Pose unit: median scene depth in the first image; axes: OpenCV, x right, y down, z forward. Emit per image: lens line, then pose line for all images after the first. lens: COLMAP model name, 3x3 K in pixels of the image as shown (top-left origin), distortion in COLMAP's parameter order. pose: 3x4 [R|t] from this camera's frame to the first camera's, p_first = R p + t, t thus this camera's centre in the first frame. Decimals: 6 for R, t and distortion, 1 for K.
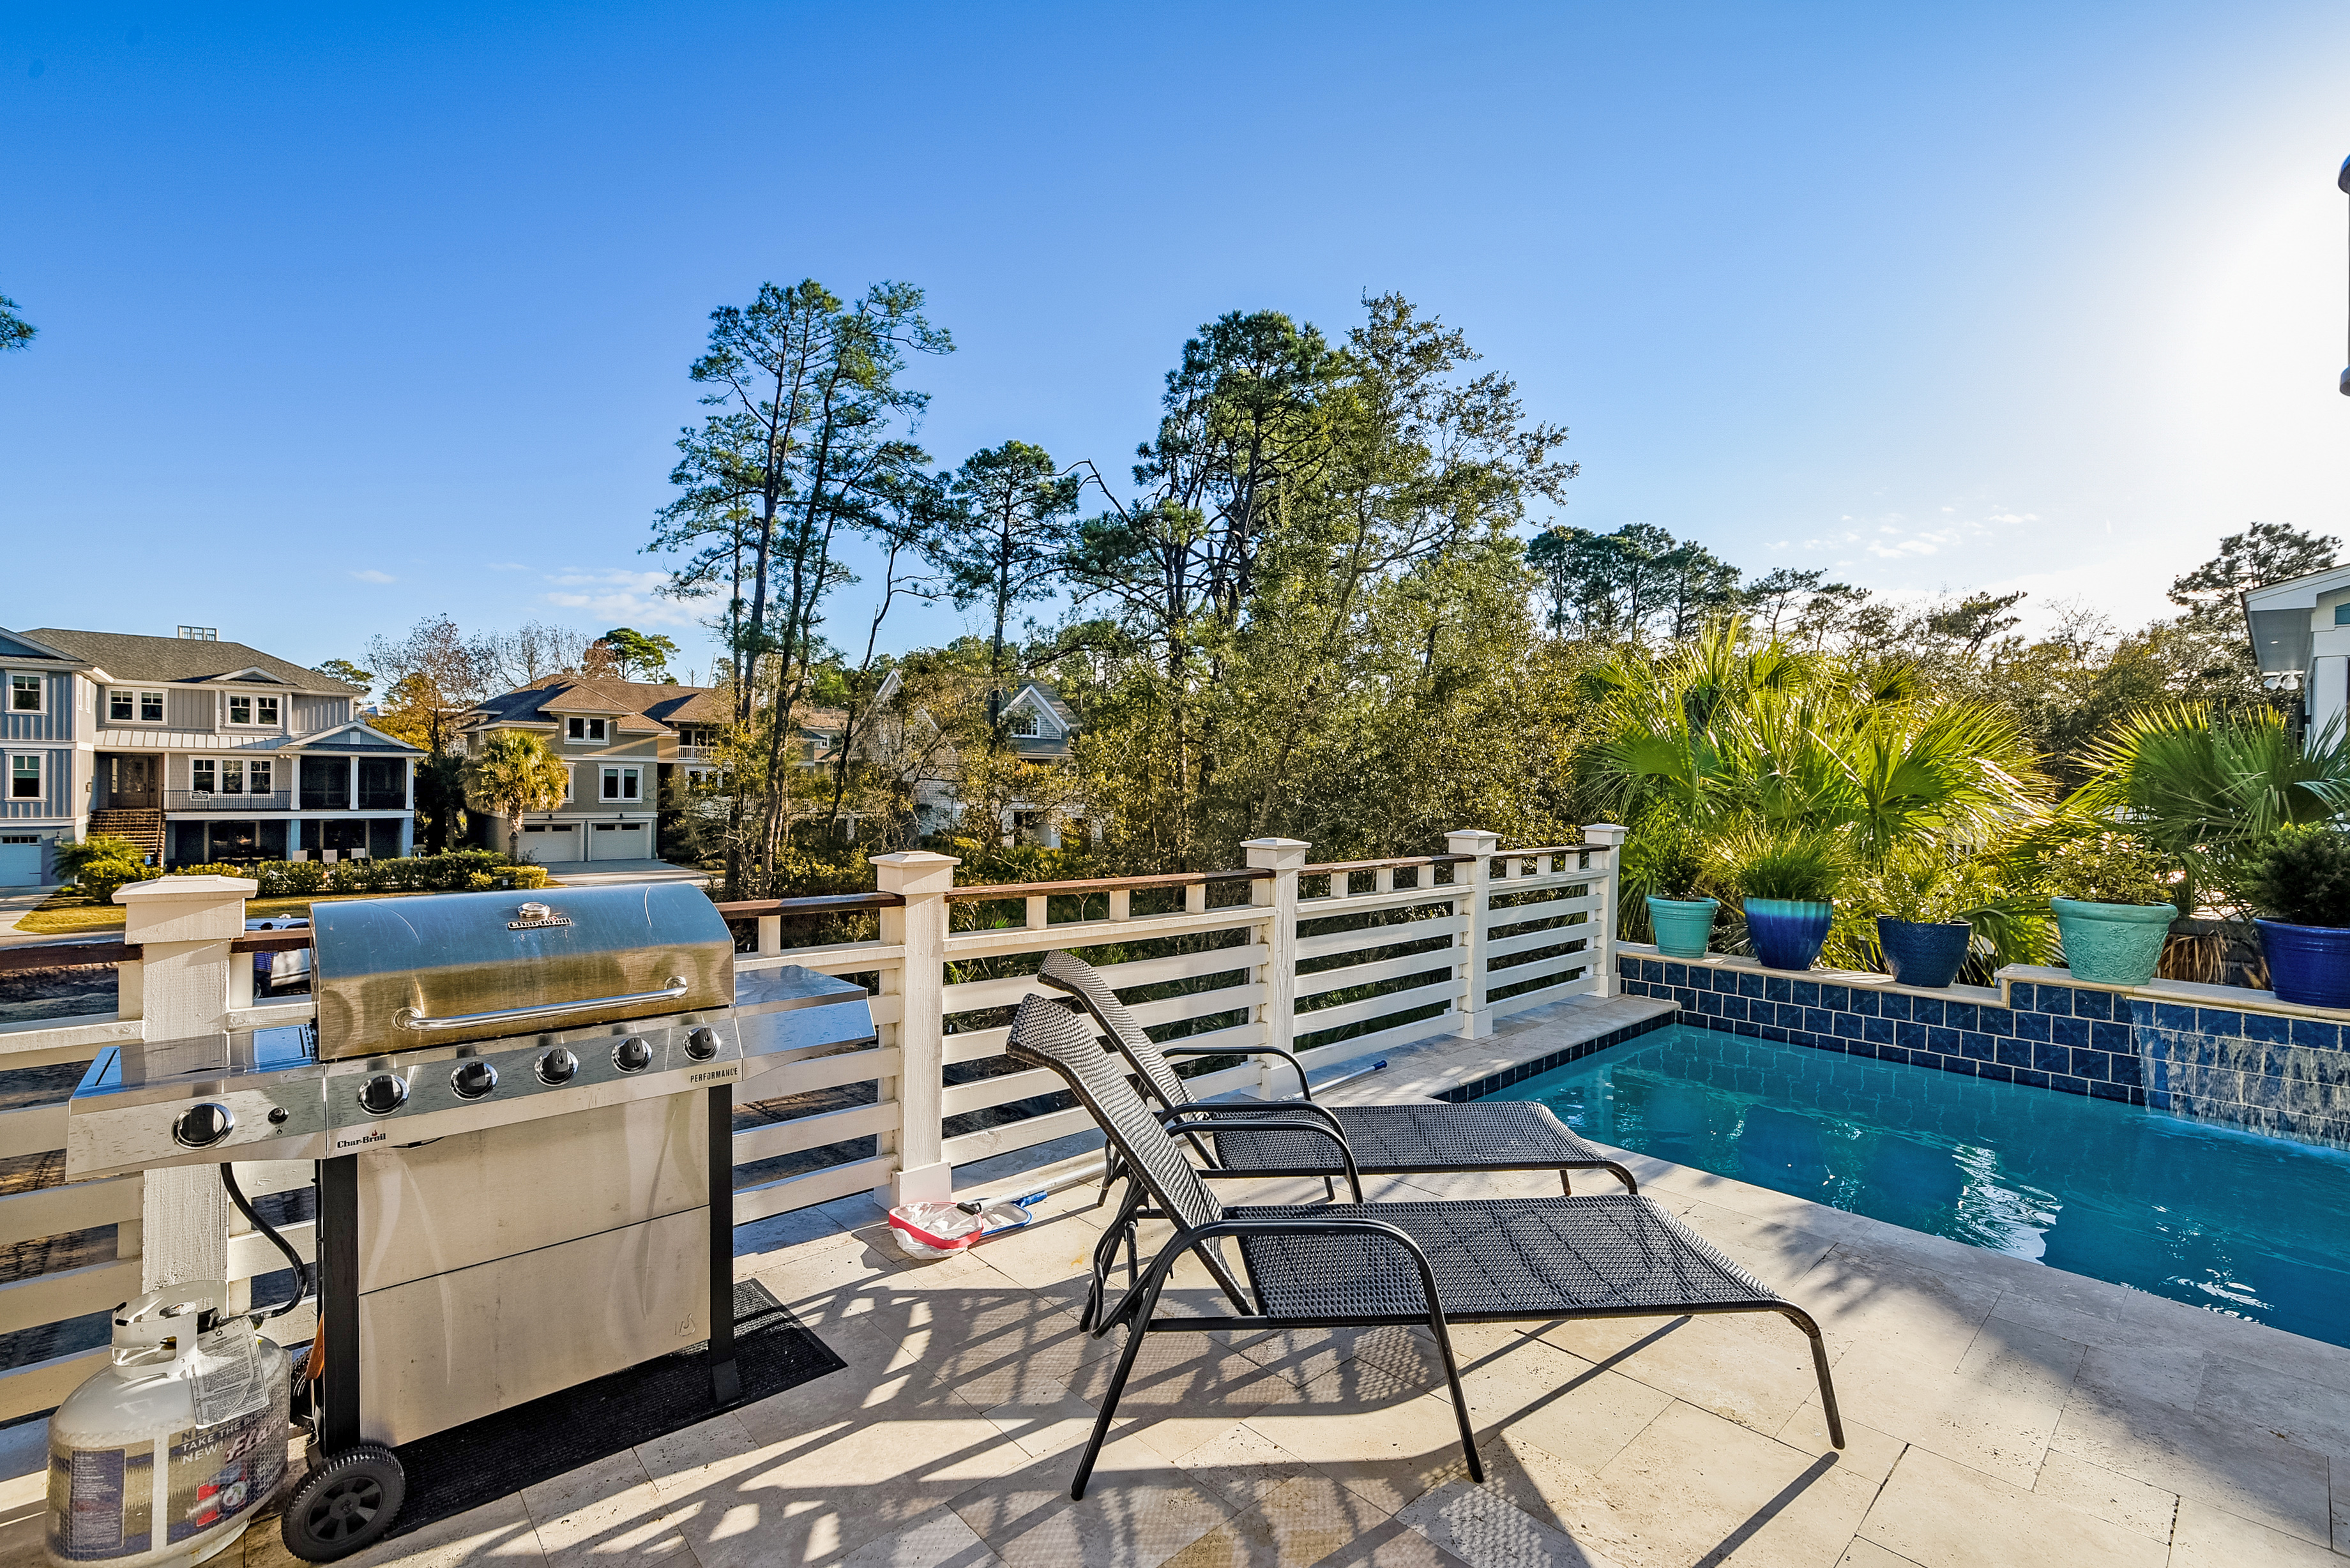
lens RADIAL K [[1033.7, 0, 1175.0], [0, 1033.7, 784.0], [0, 0, 1]] dist [-0.004023, 0.000042]
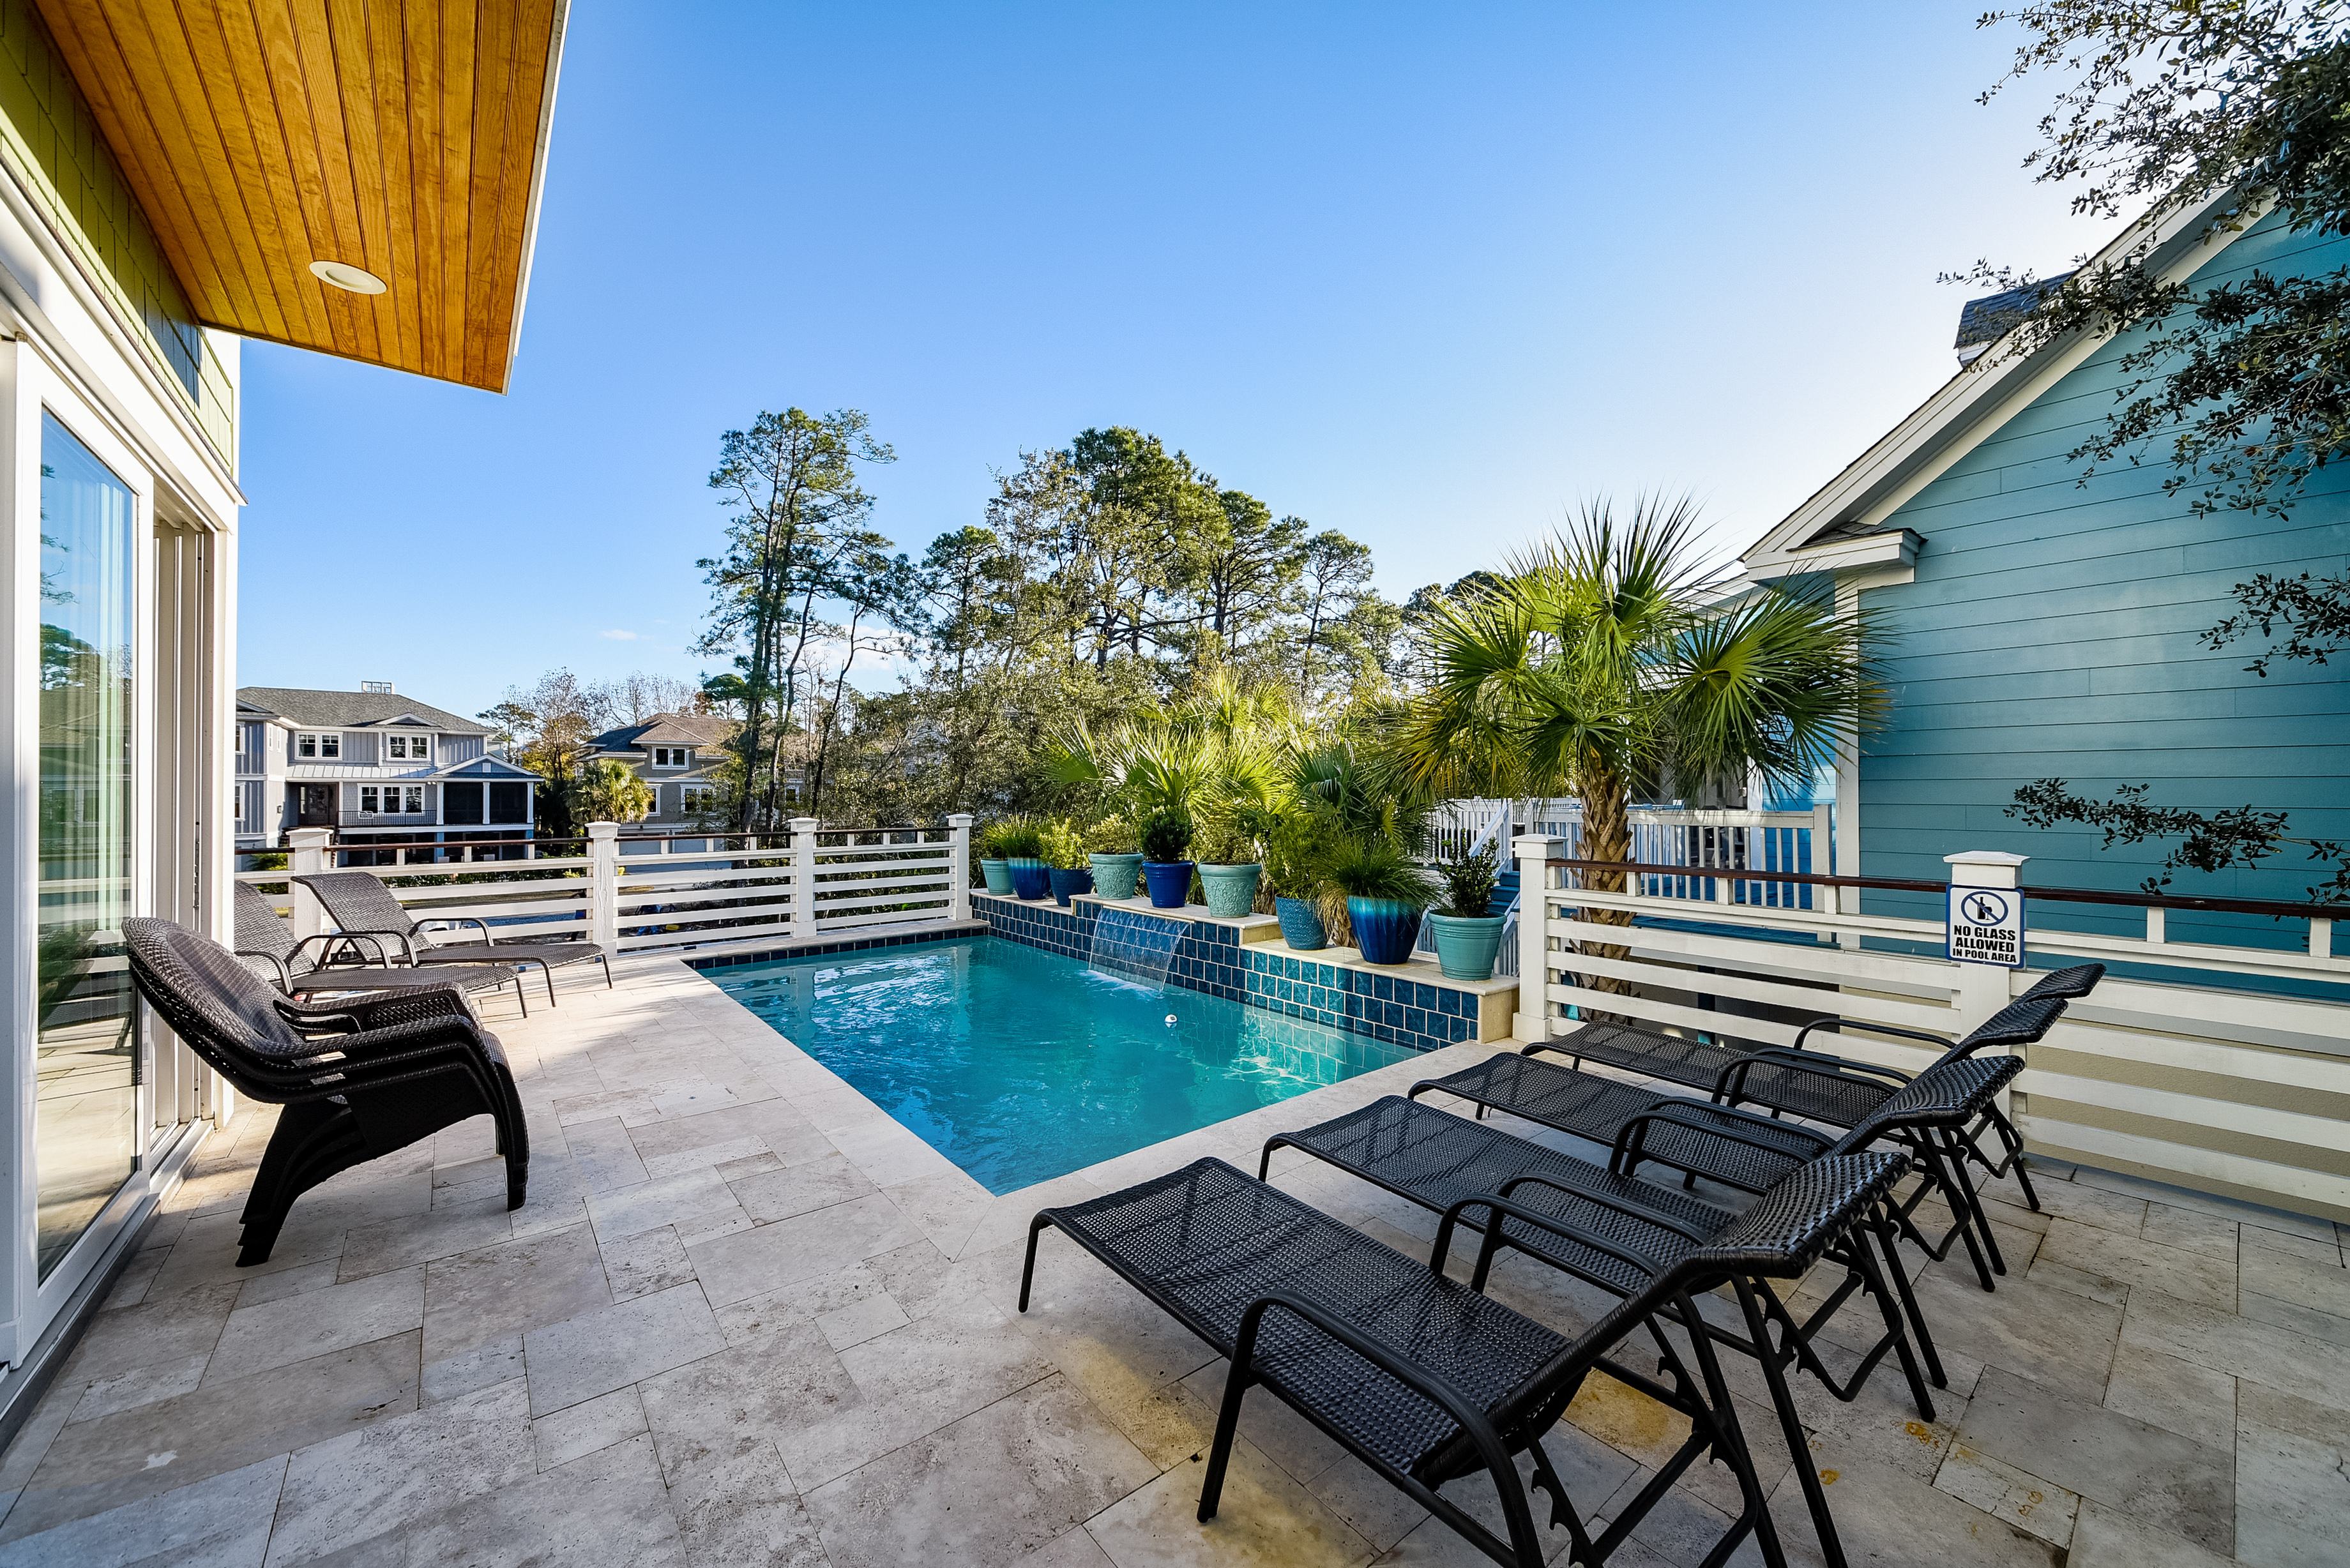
lens RADIAL K [[884.5, 0, 1187.1], [0, 884.5, 789.9], [0, 0, 1]] dist [0.001175, -0.000040]
pose [[0.998868, -0.016205, -0.044716, 0.135459], [0.016026, 0.999862, -0.004342, 0.001777], [0.044780, 0.003621, 0.998990, -0.062730]]
